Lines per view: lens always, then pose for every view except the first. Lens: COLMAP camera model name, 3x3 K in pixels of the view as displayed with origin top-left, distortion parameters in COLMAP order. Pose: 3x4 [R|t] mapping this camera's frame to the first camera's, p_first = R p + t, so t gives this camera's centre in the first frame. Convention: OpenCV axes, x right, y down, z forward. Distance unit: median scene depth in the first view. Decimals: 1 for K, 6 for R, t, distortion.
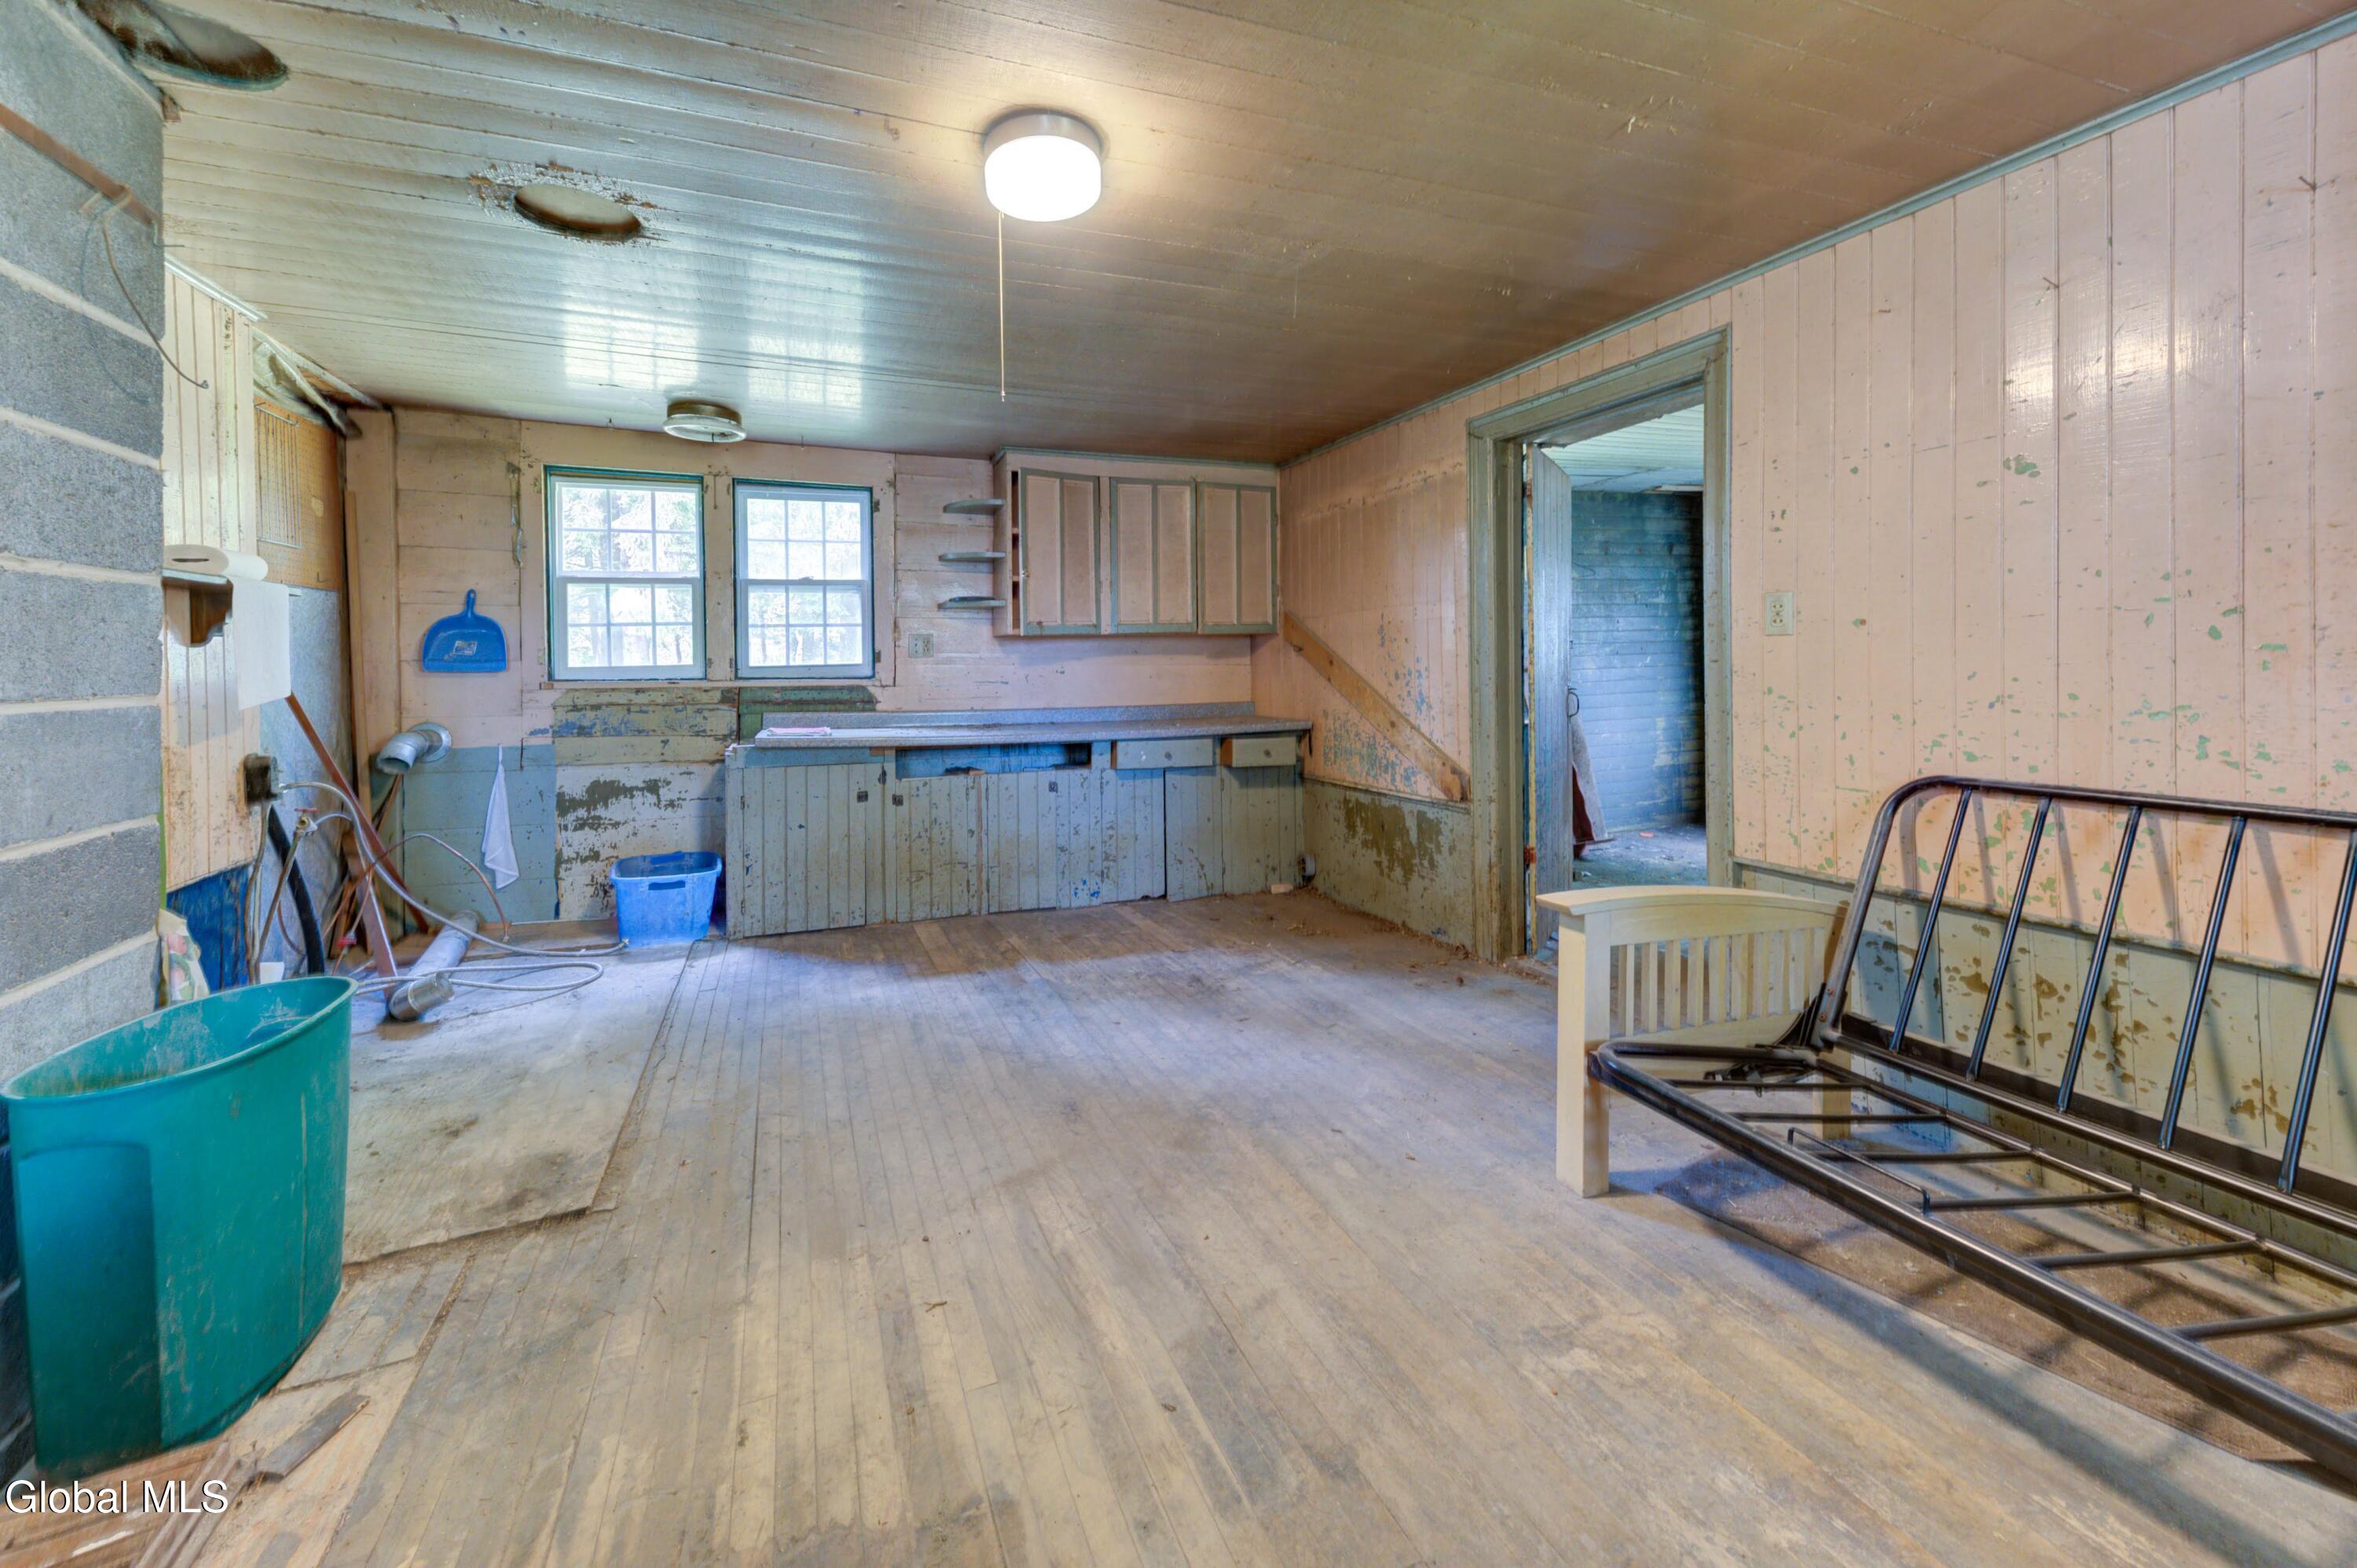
lens RADIAL K [[875.8, 0, 1182.2], [0, 875.8, 625.2], [0, 0, 1]] dist [0.008124, -0.000038]
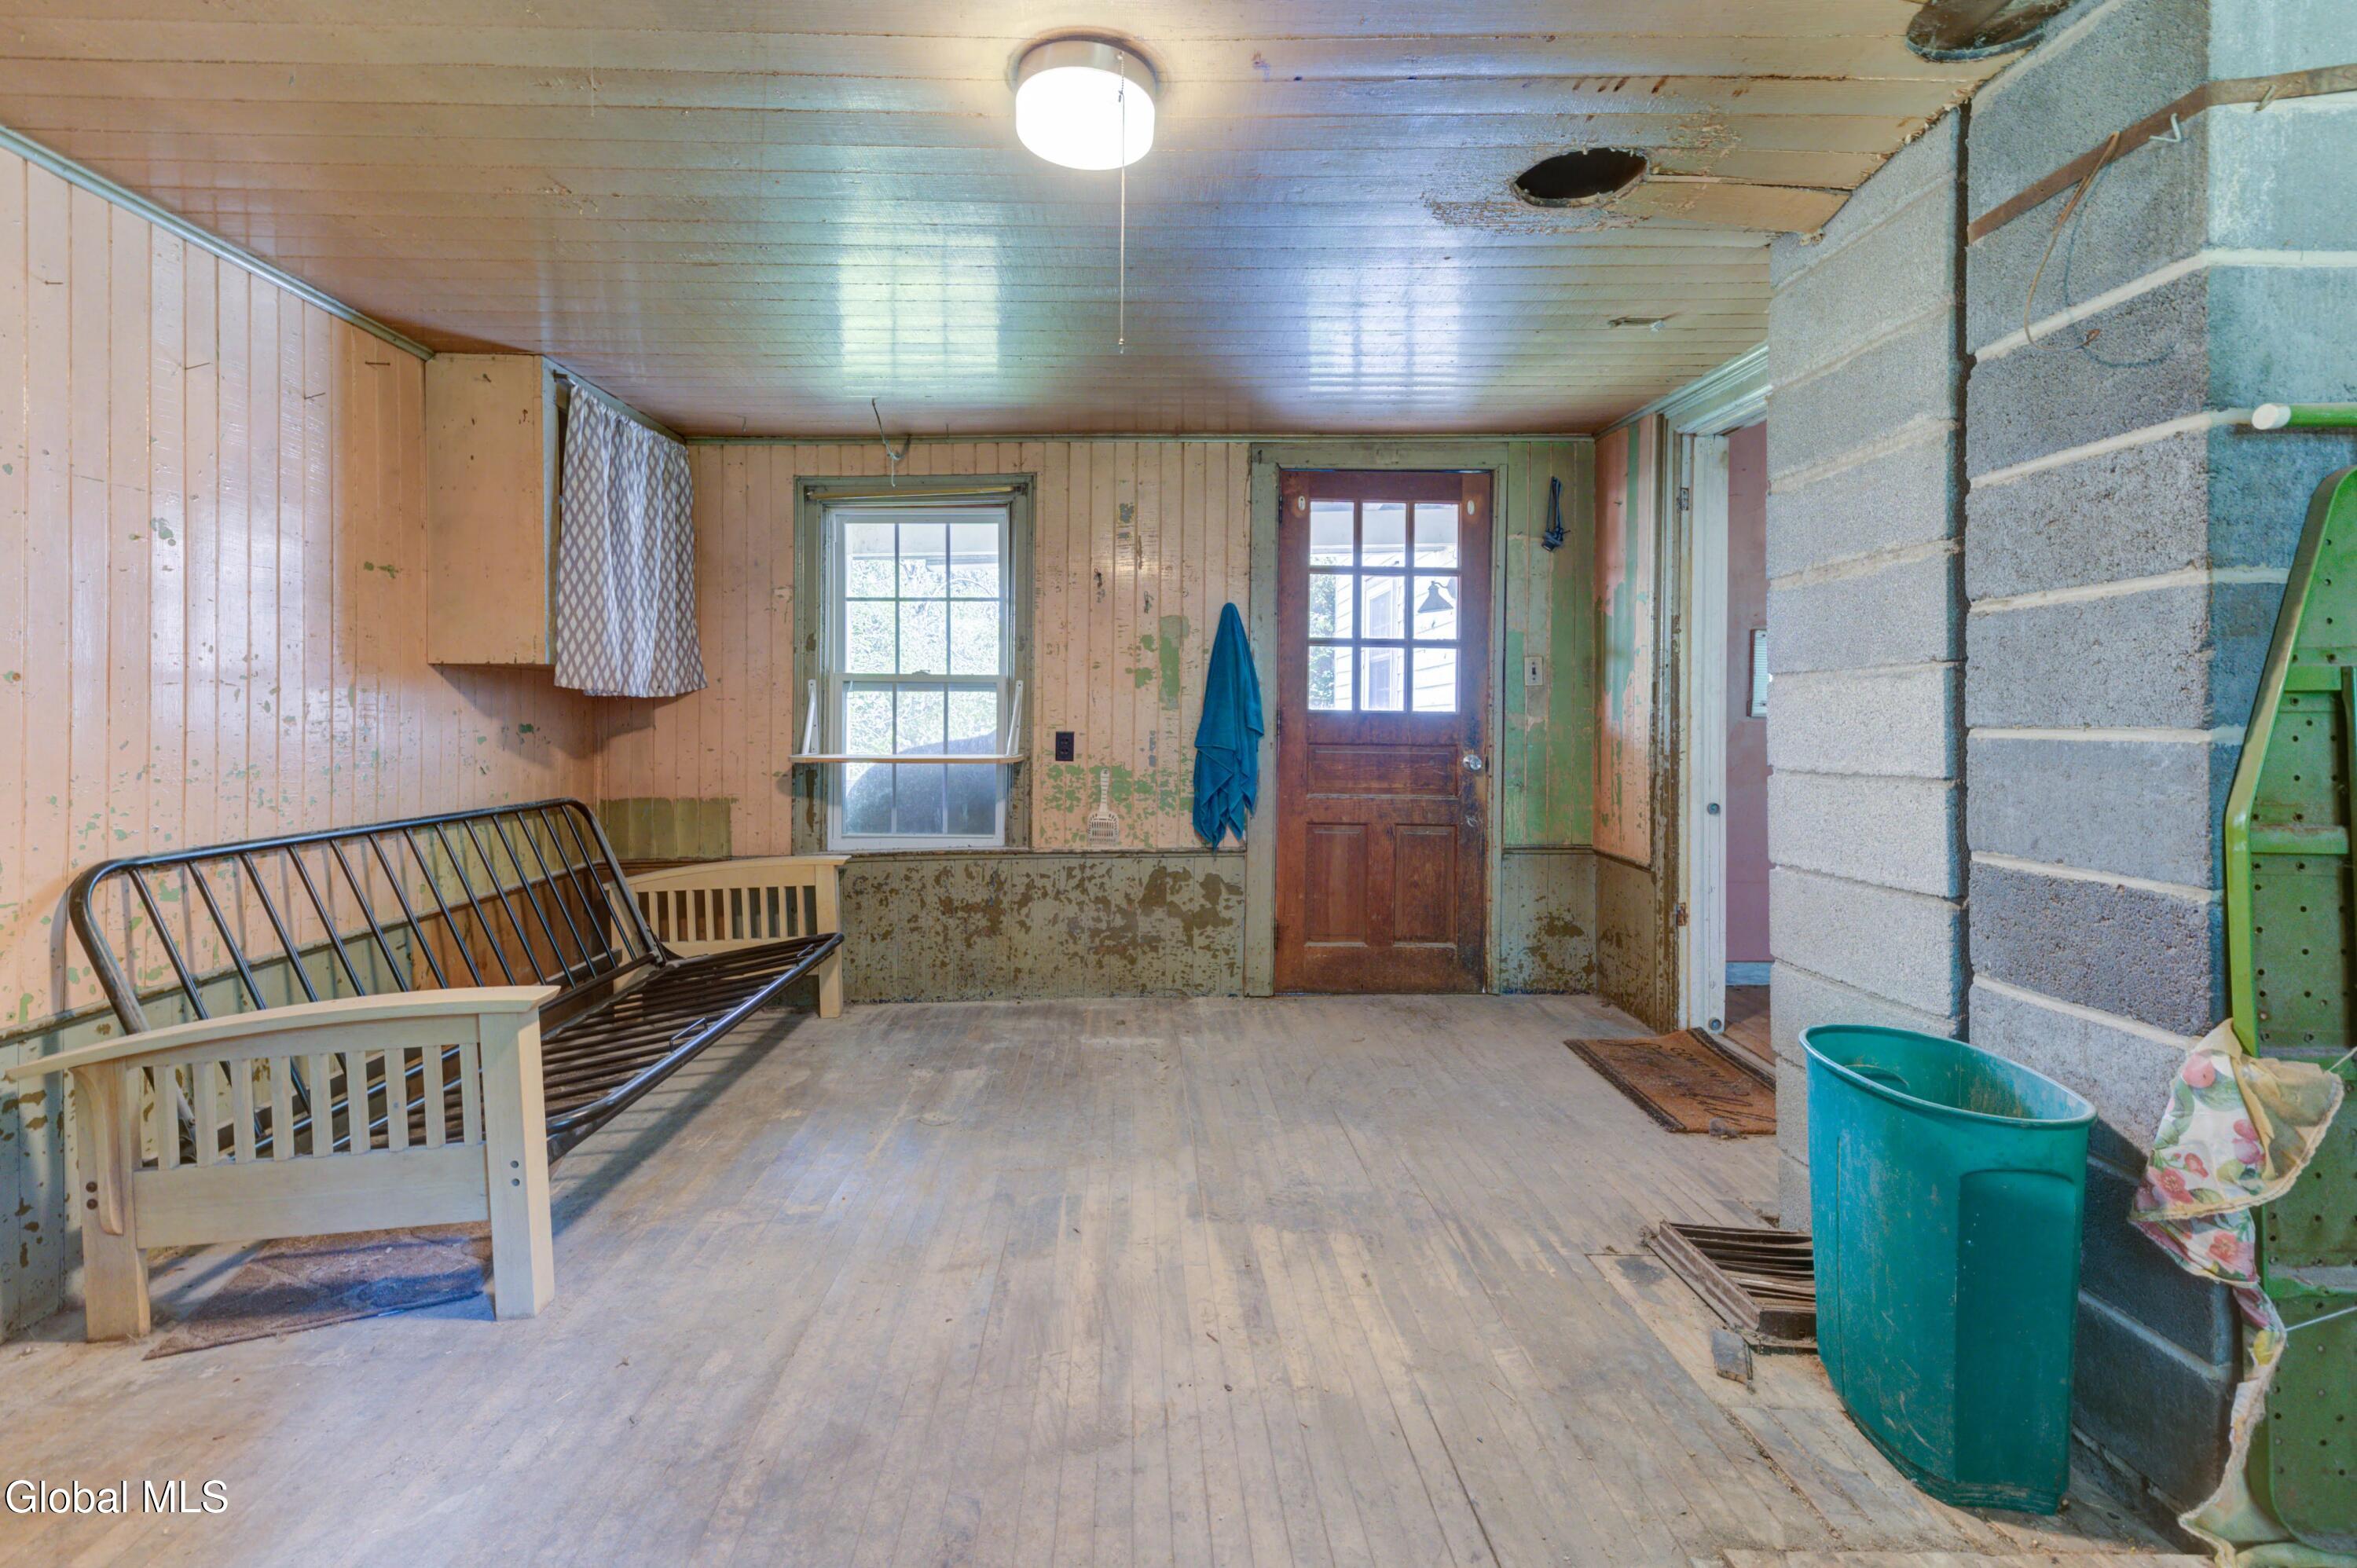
lens RADIAL K [[1114.2, 0, 1178.5], [0, 1114.2, 784.0], [0, 0, 1]] dist [-0.000372, -0.000048]
pose [[-0.931599, -0.002218, 0.363480, -0.738052], [0.002078, 0.999933, 0.011429, 0.120586], [-0.363481, 0.011403, -0.931532, 2.334706]]
